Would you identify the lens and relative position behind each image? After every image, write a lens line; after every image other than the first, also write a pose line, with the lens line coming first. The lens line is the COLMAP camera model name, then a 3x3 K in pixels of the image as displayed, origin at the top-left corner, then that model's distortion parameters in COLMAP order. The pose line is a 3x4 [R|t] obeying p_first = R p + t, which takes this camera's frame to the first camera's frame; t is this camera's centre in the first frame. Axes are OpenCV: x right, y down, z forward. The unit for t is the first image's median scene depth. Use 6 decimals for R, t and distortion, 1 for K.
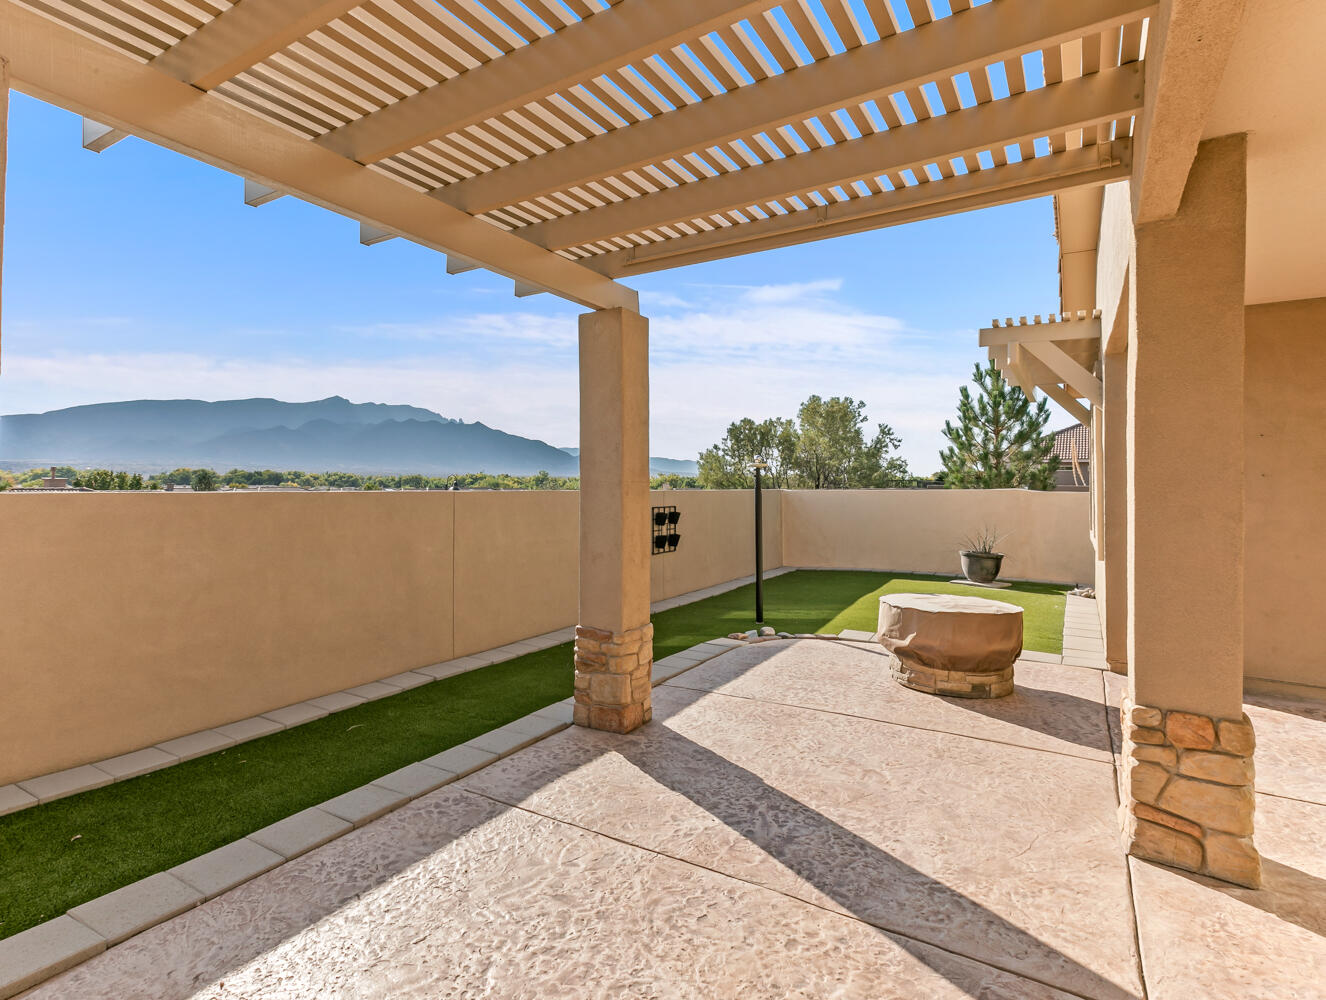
lens RADIAL K [[721.8, 0, 652.6], [0, 721.8, 489.7], [0, 0, 1]] dist [0.009374, 0.000940]
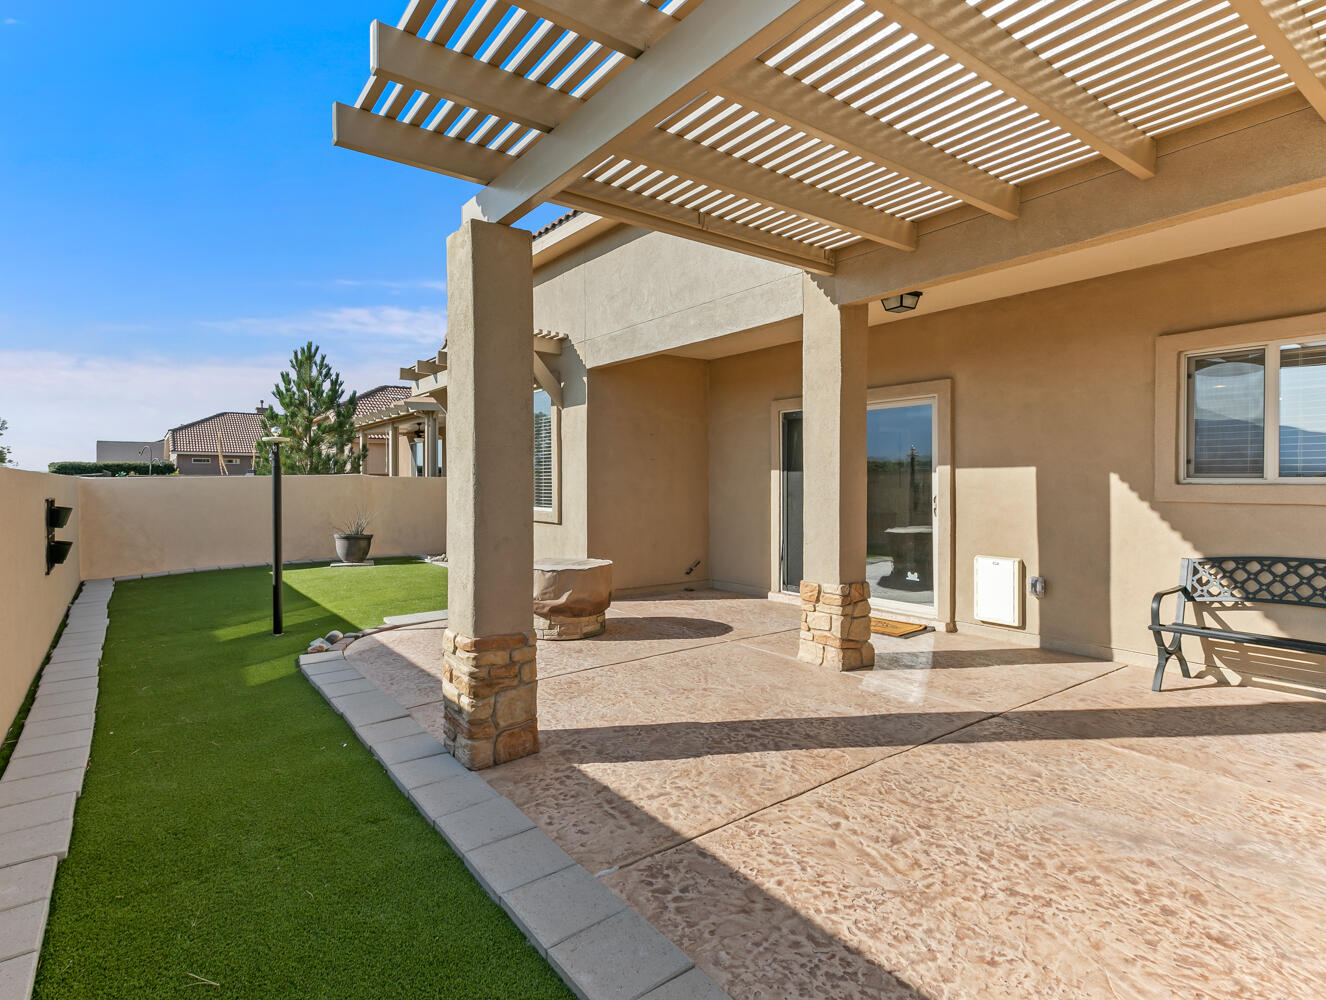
lens RADIAL K [[664.4, 0, 657.0], [0, 664.4, 494.1], [0, 0, 1]] dist [0.007335, 0.000351]
pose [[0.379480, -0.029954, 0.924715, -0.846410], [0.014741, 0.999545, 0.026328, 0.031430], [-0.925082, 0.003641, 0.379749, 0.722620]]
